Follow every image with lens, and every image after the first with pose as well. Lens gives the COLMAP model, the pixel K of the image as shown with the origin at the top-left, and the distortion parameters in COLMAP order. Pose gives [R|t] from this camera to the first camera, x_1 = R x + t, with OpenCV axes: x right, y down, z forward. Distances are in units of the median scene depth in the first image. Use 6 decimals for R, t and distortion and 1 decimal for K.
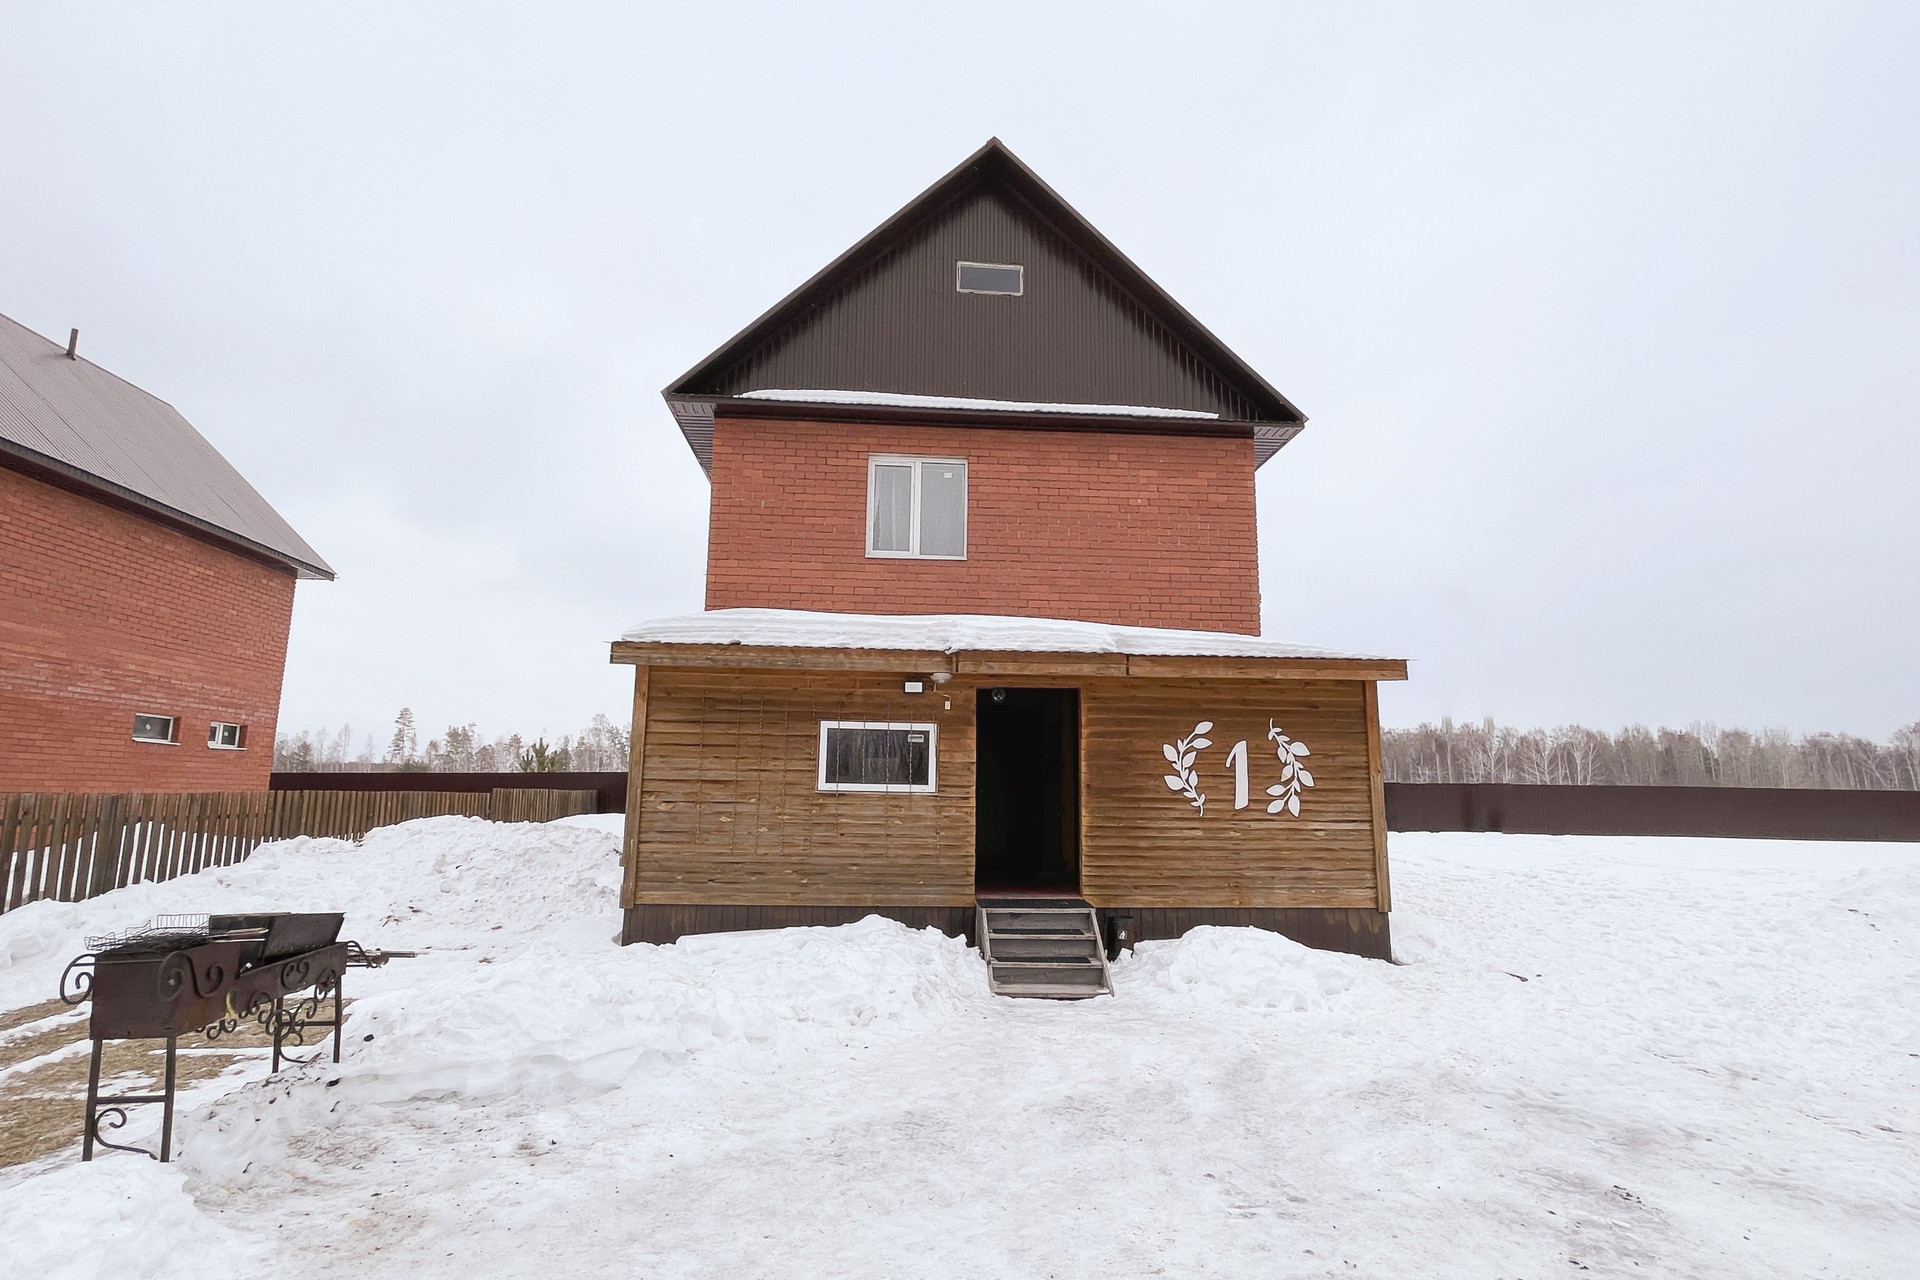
lens RADIAL K [[918.8, 0, 951.4], [0, 918.8, 642.5], [0, 0, 1]] dist [0.029162, -0.000468]
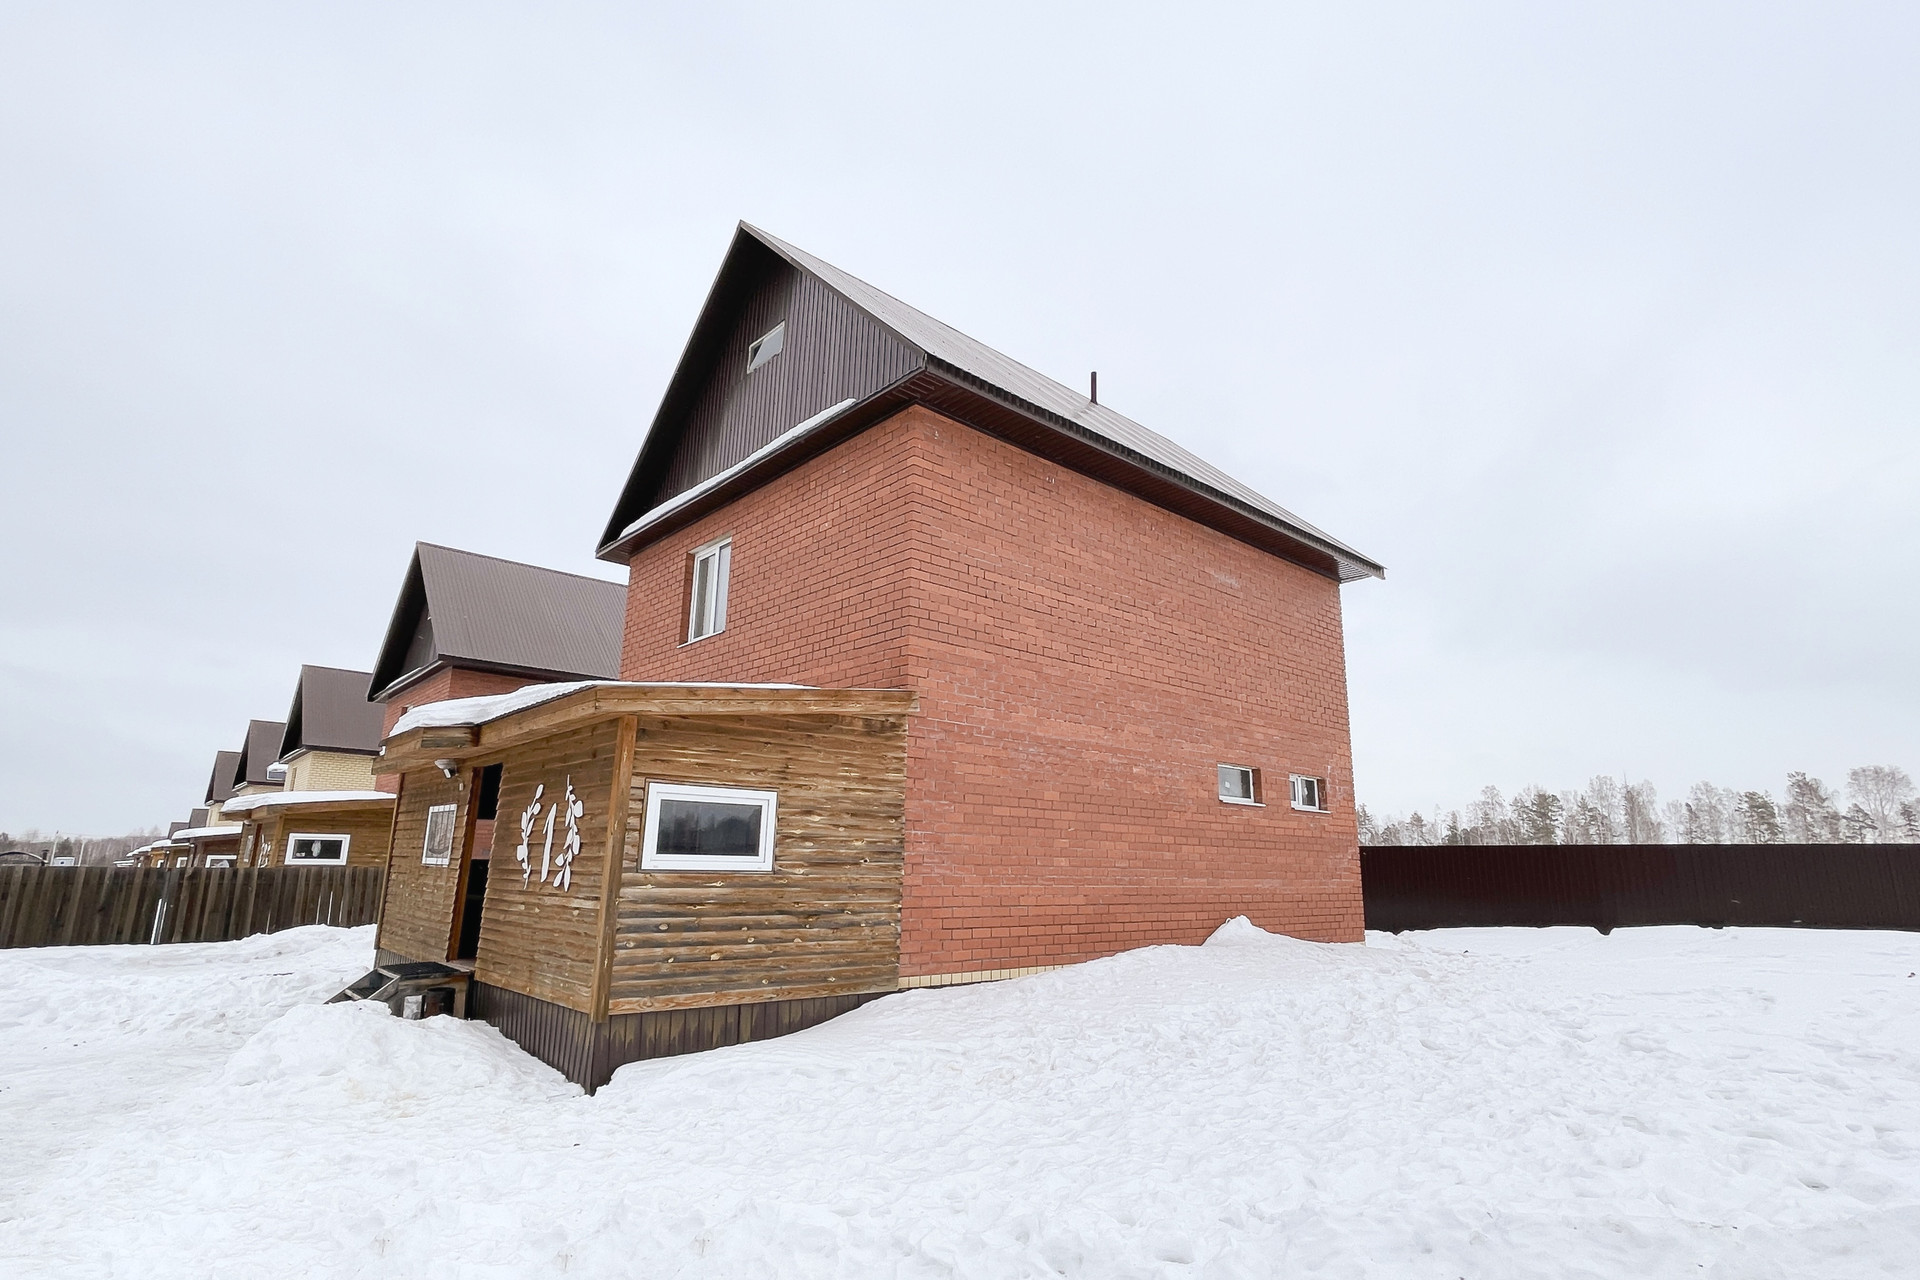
lens RADIAL K [[918.8, 0, 973.8], [0, 918.8, 646.6], [0, 0, 1]] dist [0.029162, -0.000468]
pose [[0.629318, -0.178935, -0.756268, 1.292251], [0.124943, 0.983769, -0.128792, 0.125331], [0.767039, -0.013439, 0.641460, 0.755537]]
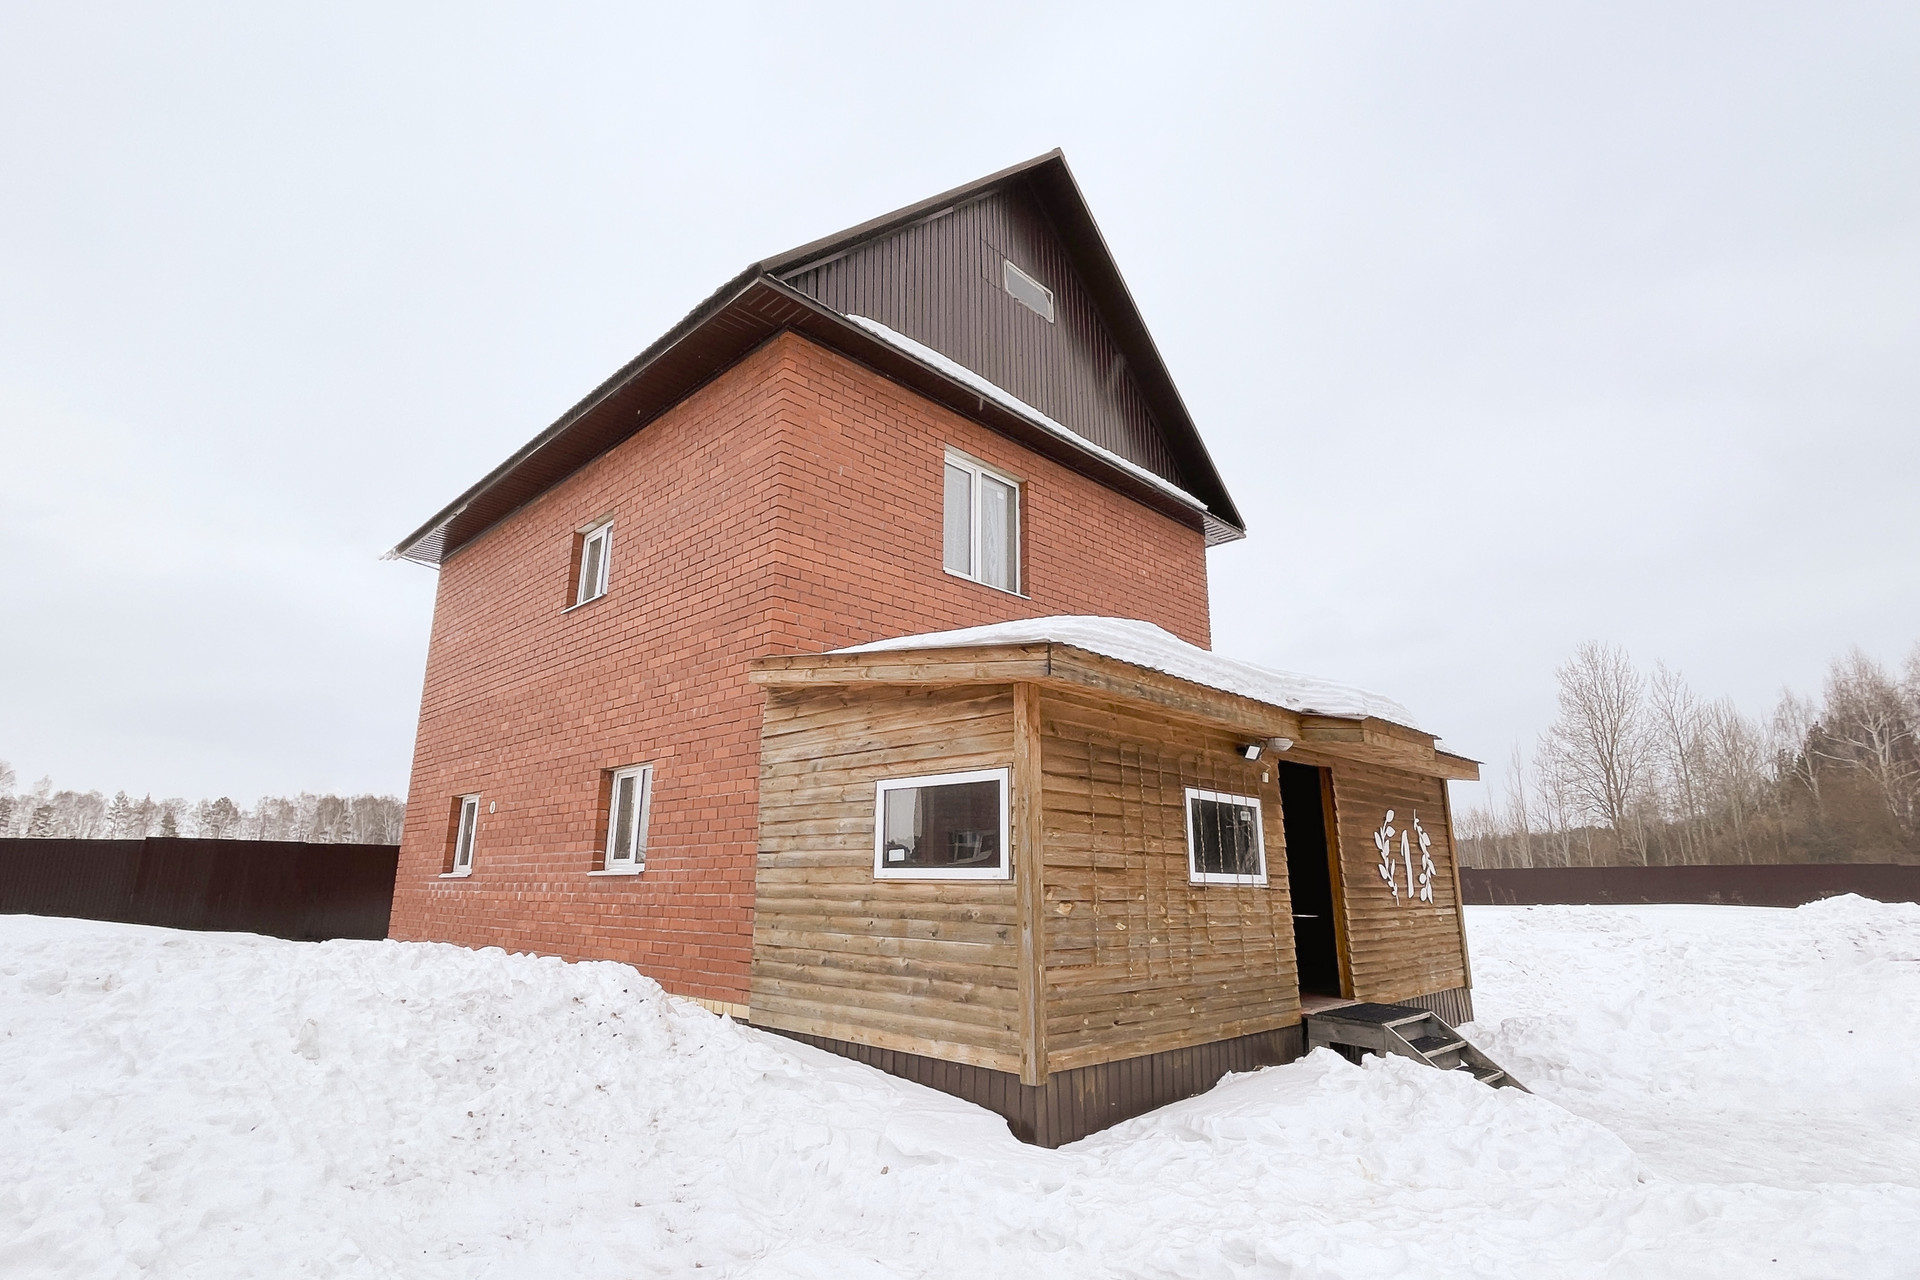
lens RADIAL K [[918.8, 0, 935.0], [0, 918.8, 646.5], [0, 0, 1]] dist [0.029162, -0.000468]
pose [[0.761760, 0.152517, 0.629651, -0.782403], [-0.107659, 0.988182, -0.109114, 0.074998], [-0.638851, 0.015331, 0.769178, 0.546192]]
